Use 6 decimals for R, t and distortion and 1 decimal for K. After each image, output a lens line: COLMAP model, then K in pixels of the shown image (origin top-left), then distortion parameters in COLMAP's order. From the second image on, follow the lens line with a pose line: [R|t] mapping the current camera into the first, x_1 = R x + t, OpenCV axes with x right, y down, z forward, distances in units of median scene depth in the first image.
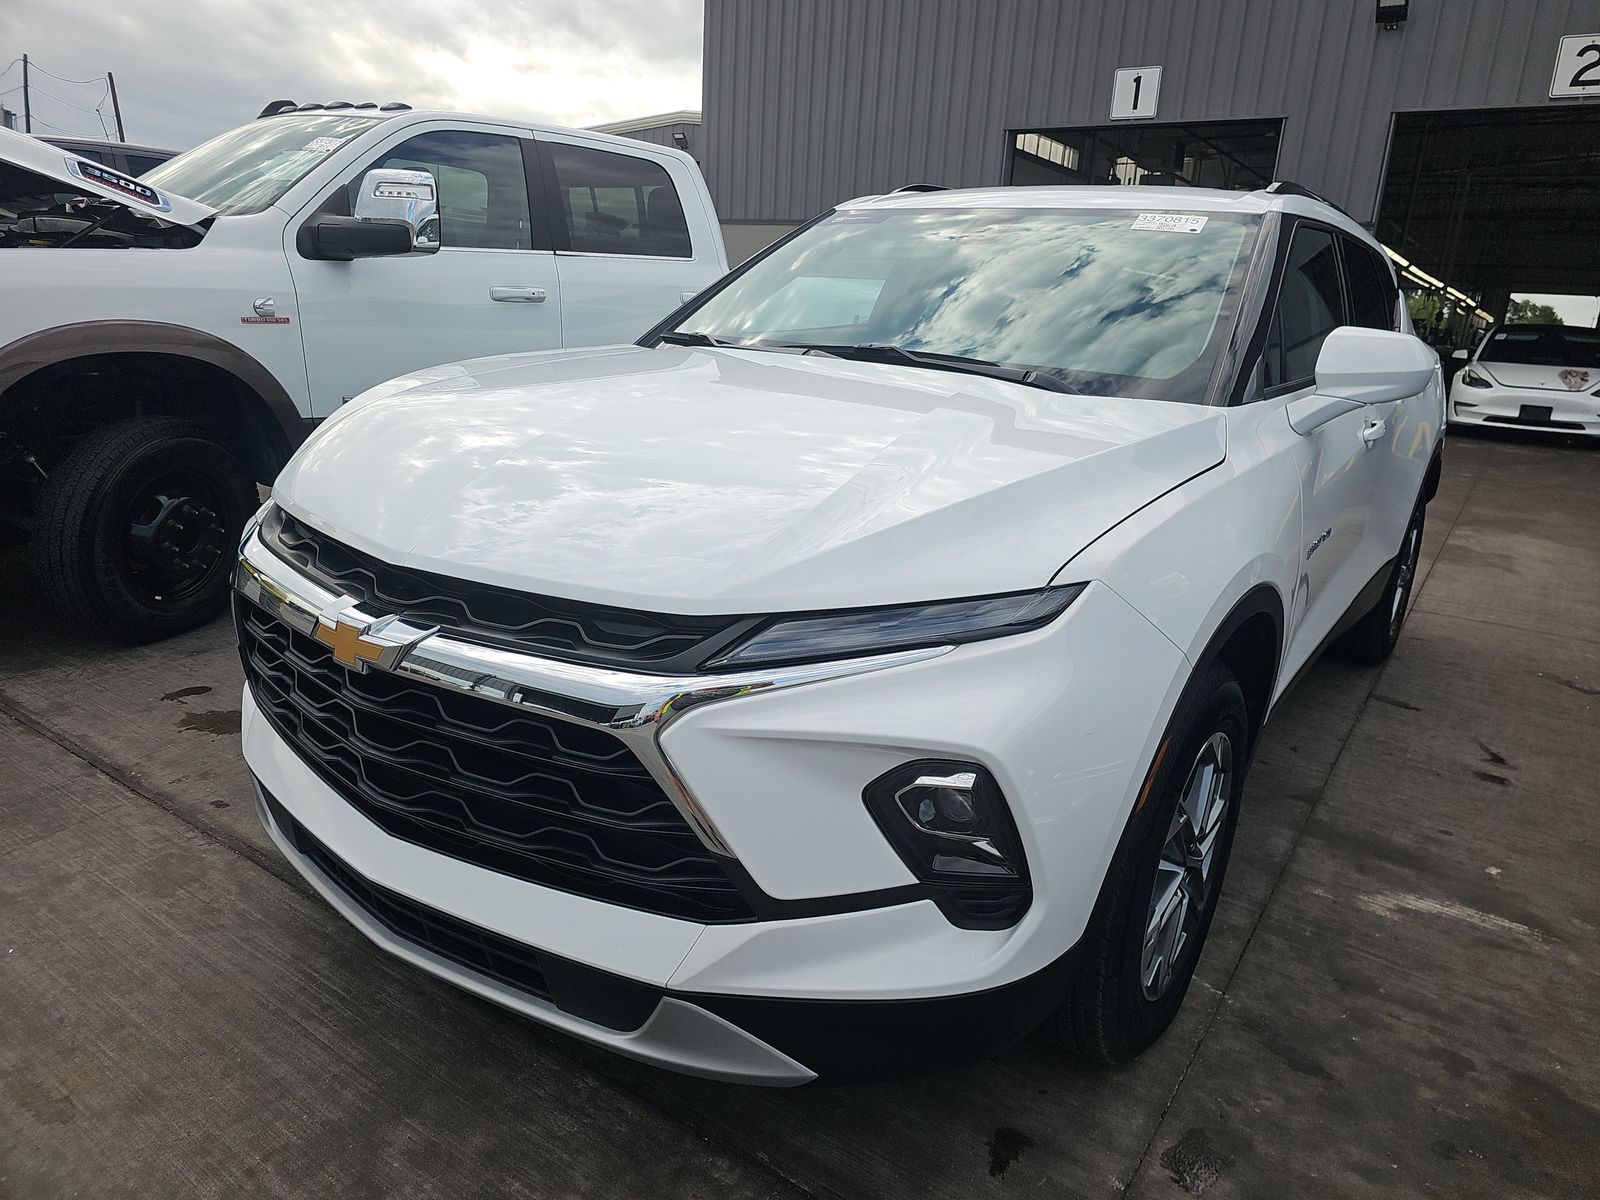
lens RADIAL K [[1057.5, 0, 802.6], [0, 1057.5, 591.1], [0, 0, 1]] dist [0.038816, -0.026268]
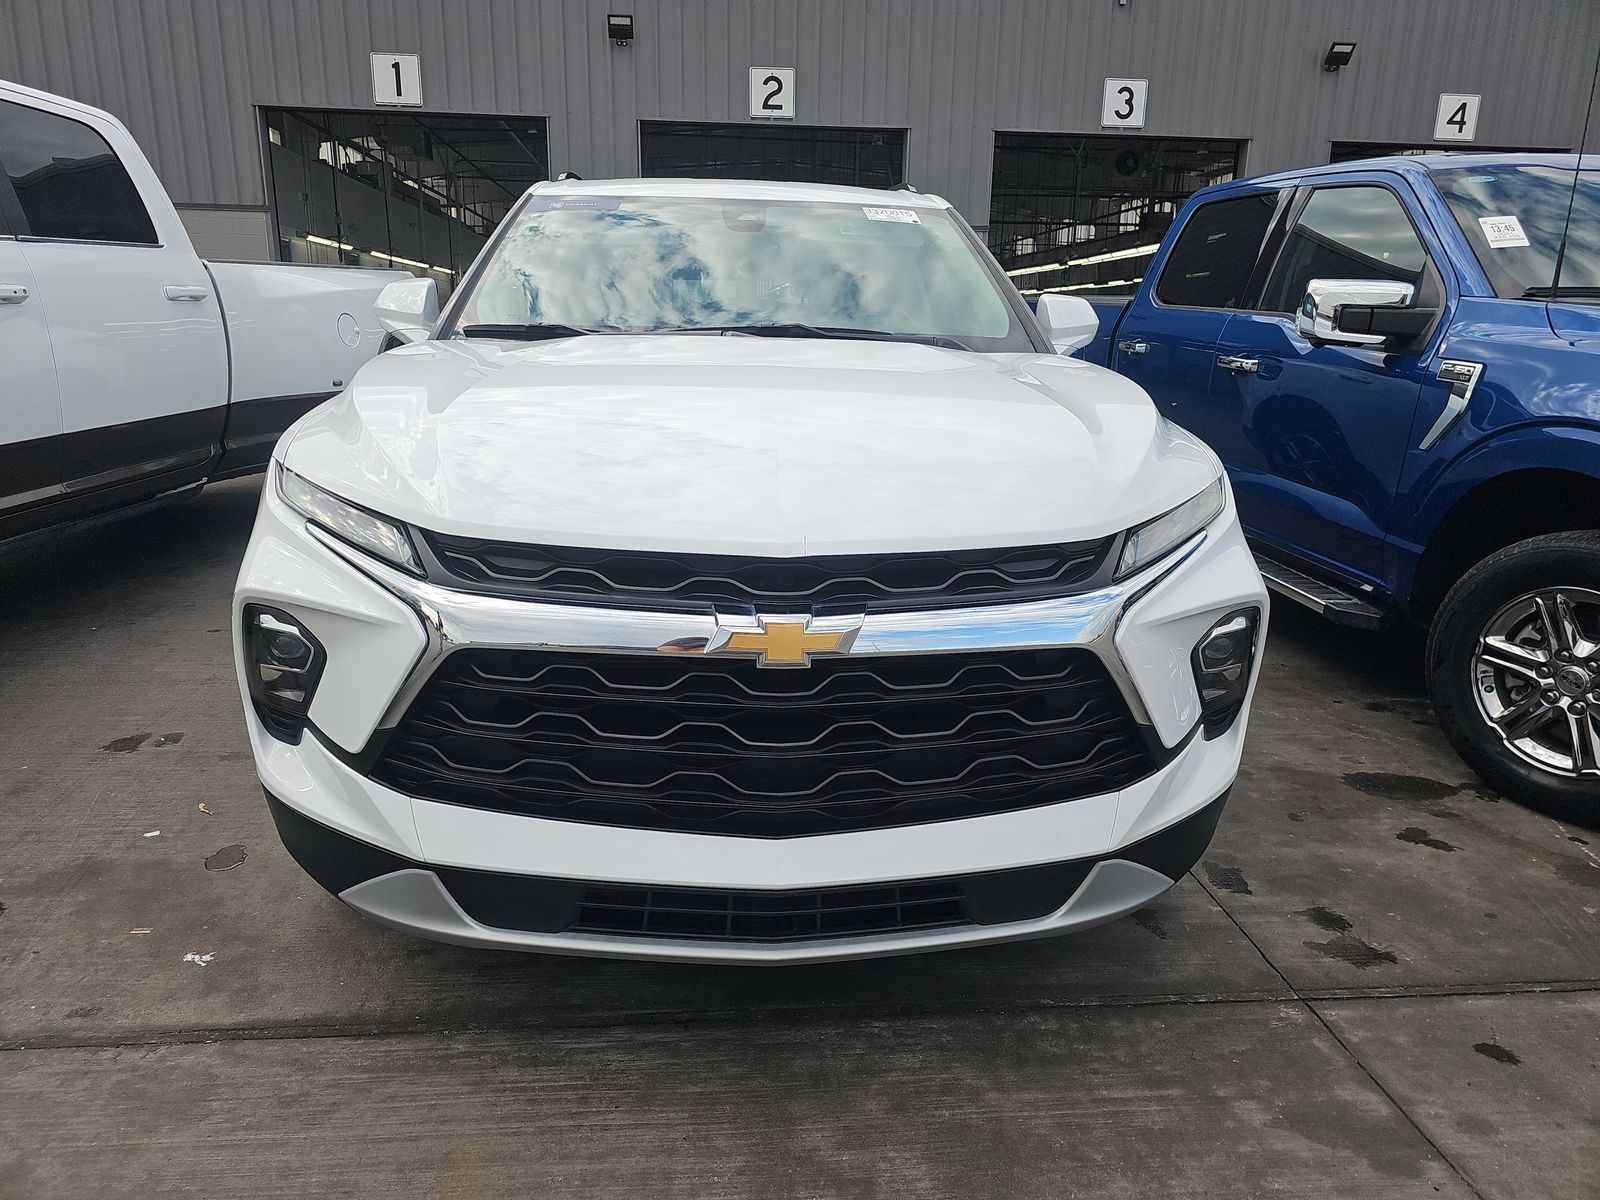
lens RADIAL K [[1057.5, 0, 783.2], [0, 1057.5, 596.3], [0, 0, 1]] dist [0.038816, -0.026268]
pose [[0.774855, -0.202274, 0.598904, -0.326287], [0.194583, 0.977742, 0.078473, -0.022360], [-0.601447, 0.055731, 0.796967, 0.077235]]
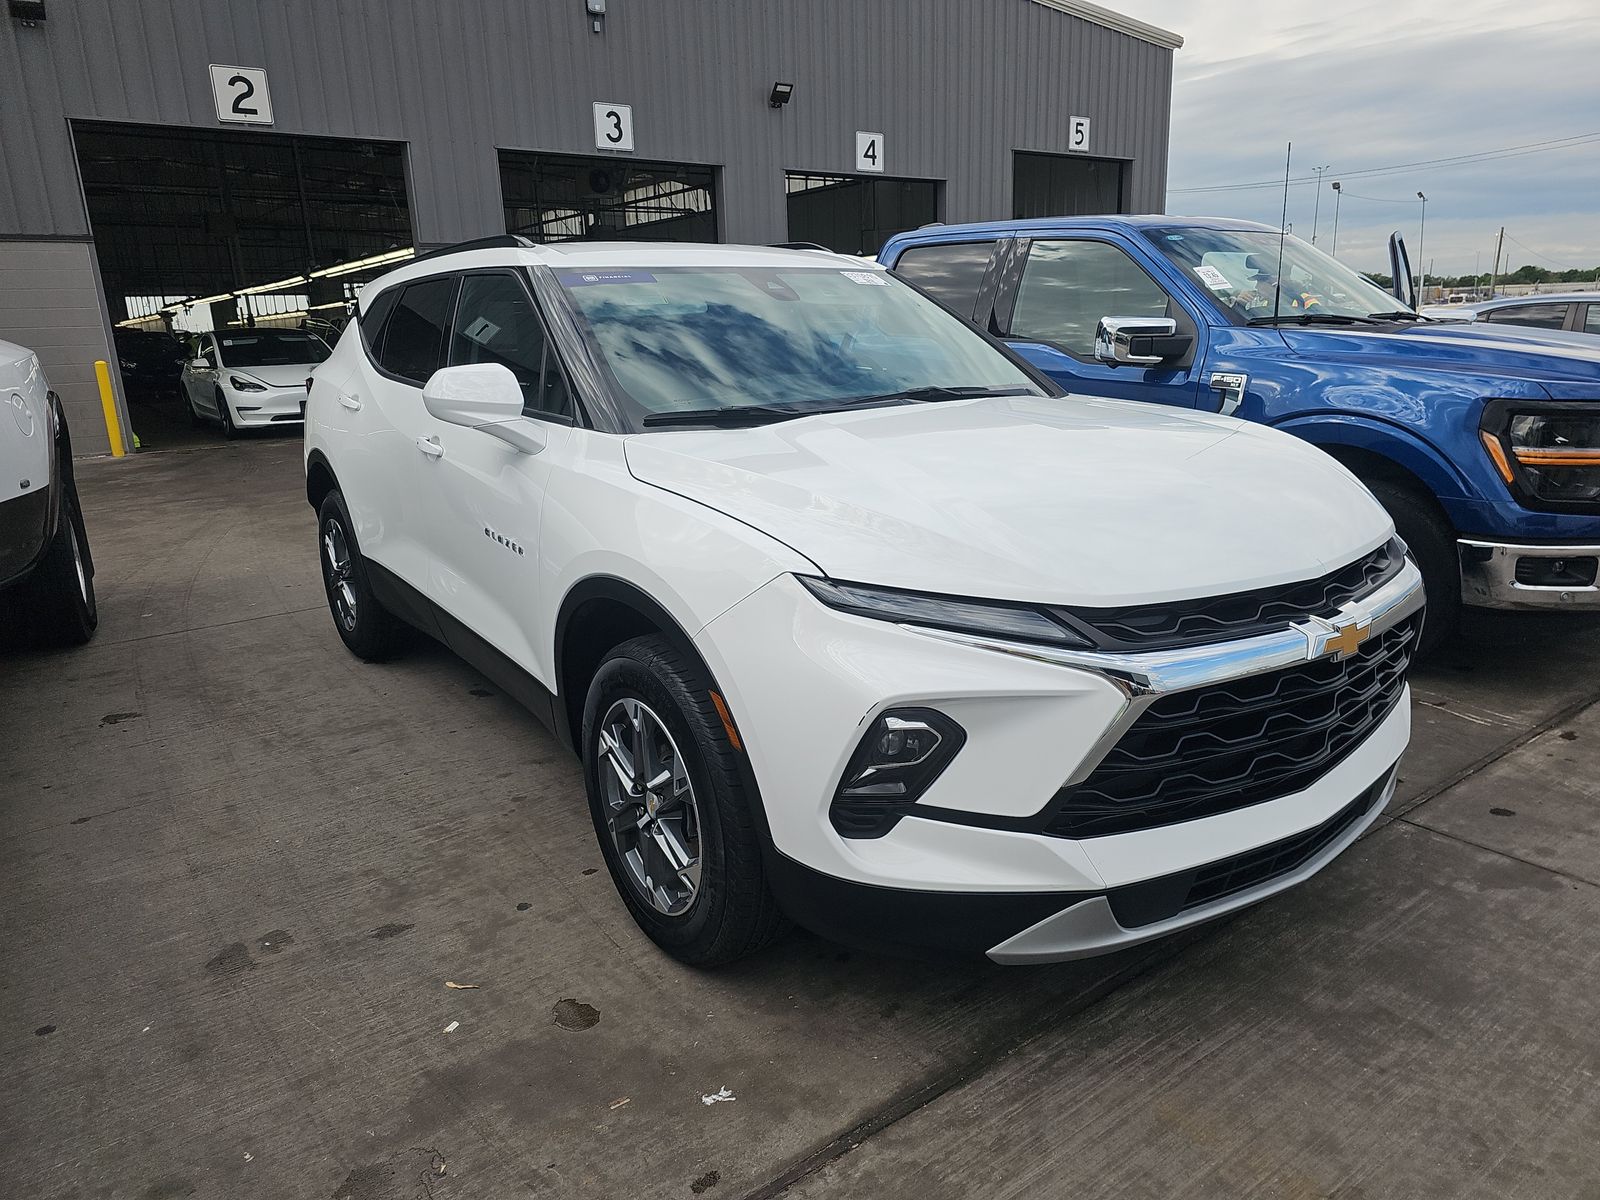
lens RADIAL K [[1057.5, 0, 802.6], [0, 1057.5, 615.4], [0, 0, 1]] dist [0.038816, -0.026268]
pose [[0.323245, -0.319658, 0.890692, -0.593816], [0.300694, 0.927136, 0.223611, -0.156092], [-0.897271, 0.195545, 0.395812, 0.354926]]
